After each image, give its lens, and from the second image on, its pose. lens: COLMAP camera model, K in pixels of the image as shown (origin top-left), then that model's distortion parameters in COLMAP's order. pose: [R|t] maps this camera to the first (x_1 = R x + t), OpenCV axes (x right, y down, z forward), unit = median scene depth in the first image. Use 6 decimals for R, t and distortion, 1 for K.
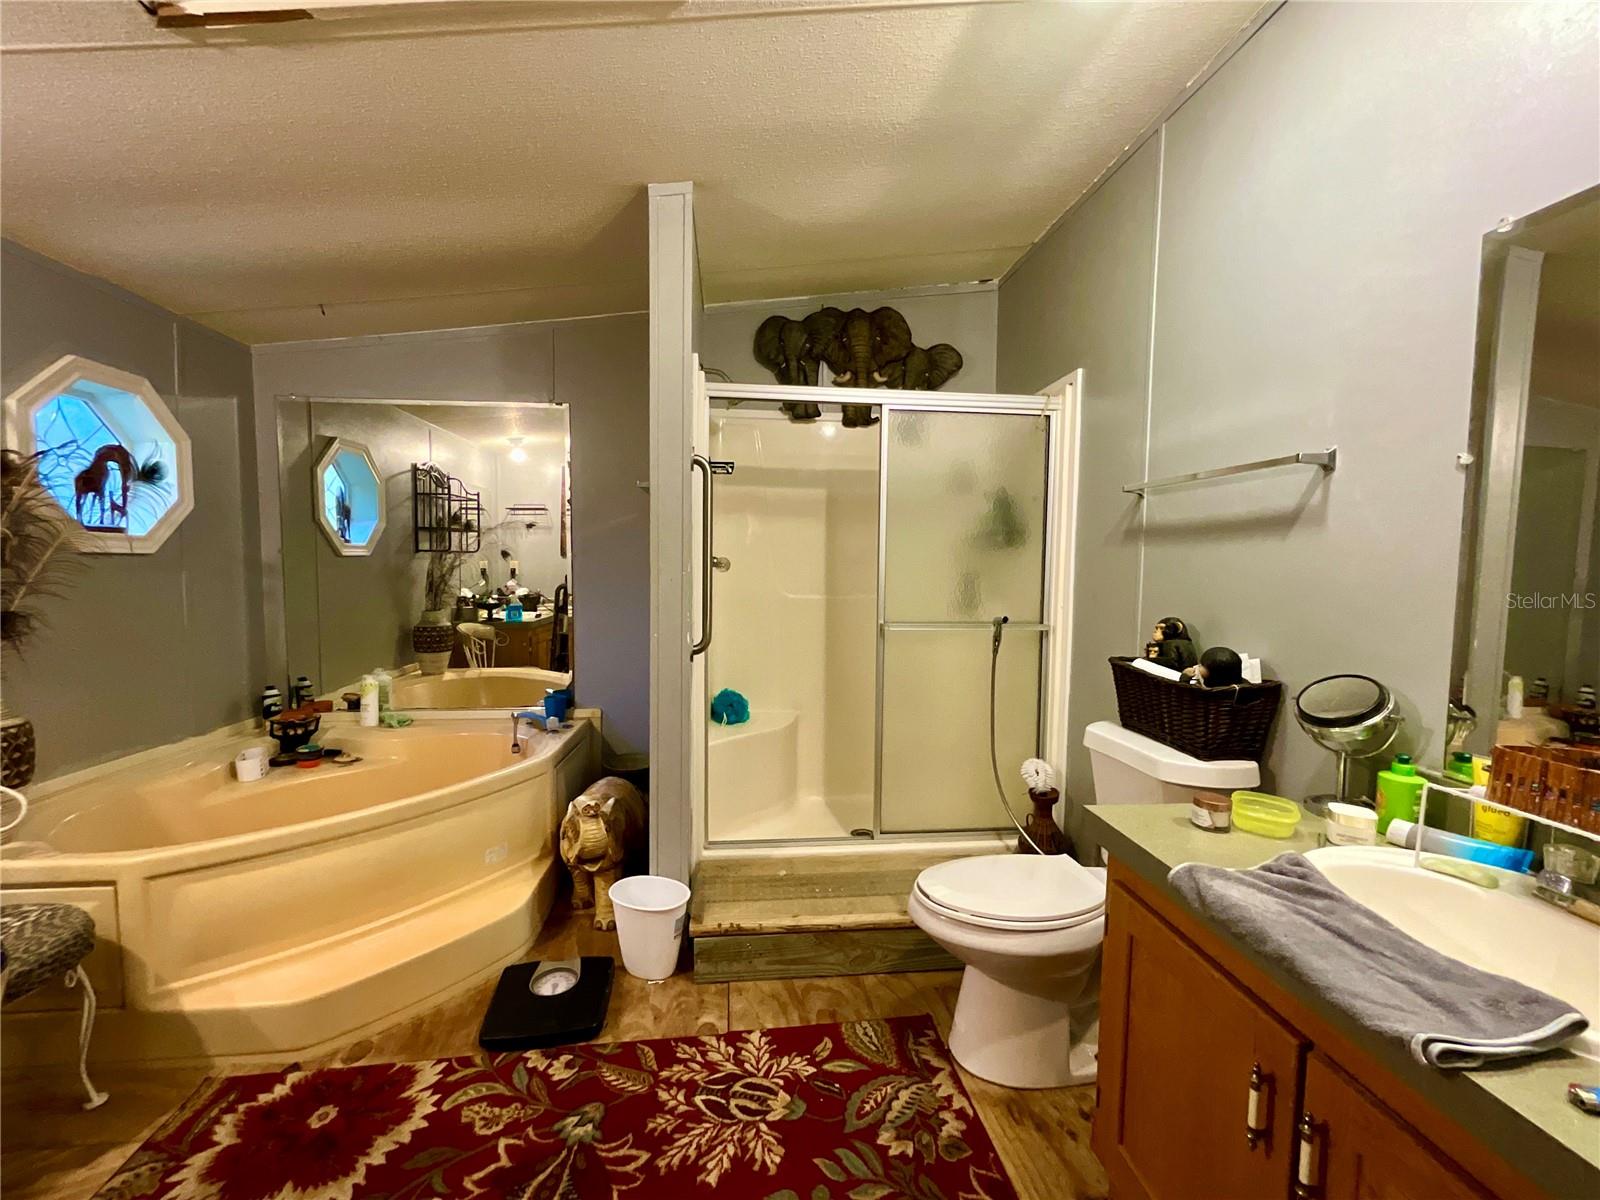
lens RADIAL K [[649.4, 0, 802.6], [0, 649.4, 609.2], [0, 0, 1]] dist [0.001687, -0.000481]
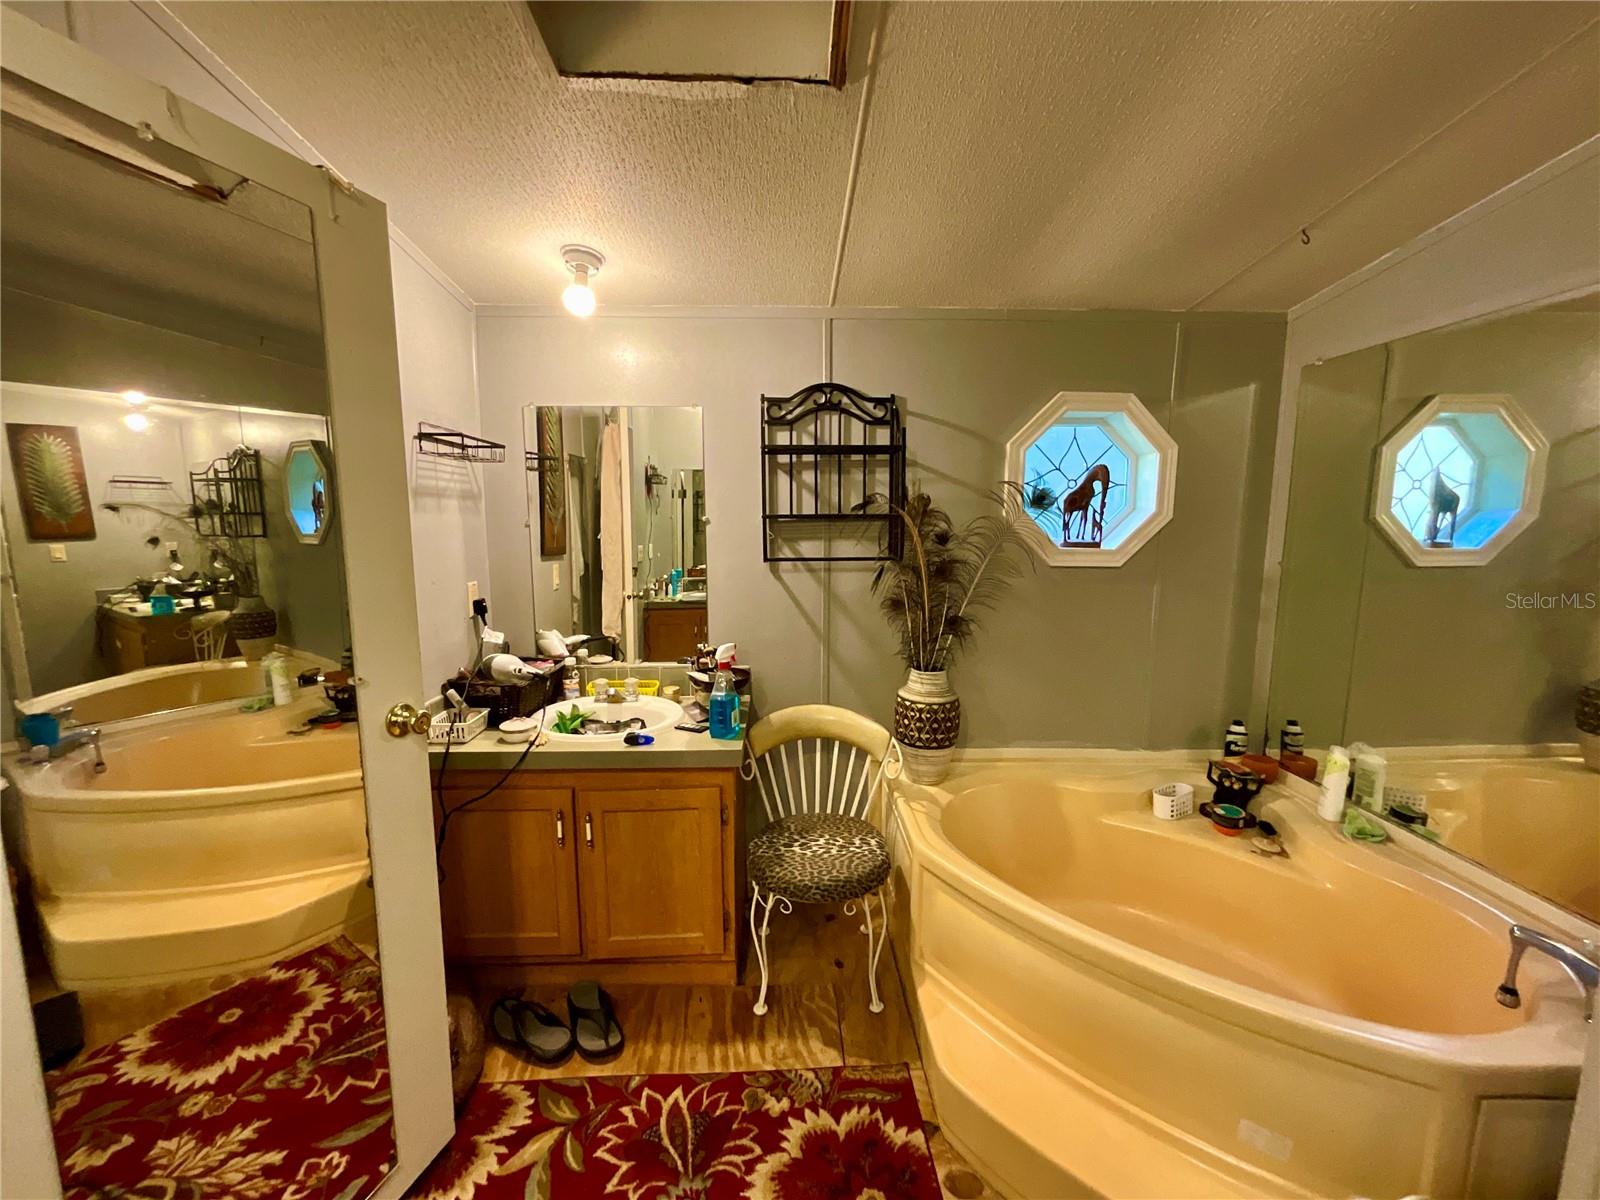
lens RADIAL K [[649.4, 0, 810.3], [0, 649.4, 597.9], [0, 0, 1]] dist [0.001687, -0.000481]
pose [[-0.086919, 0.120603, -0.988888, 0.056600], [-0.072933, 0.989211, 0.127053, -0.115001], [0.993542, 0.083166, -0.077185, 0.523728]]
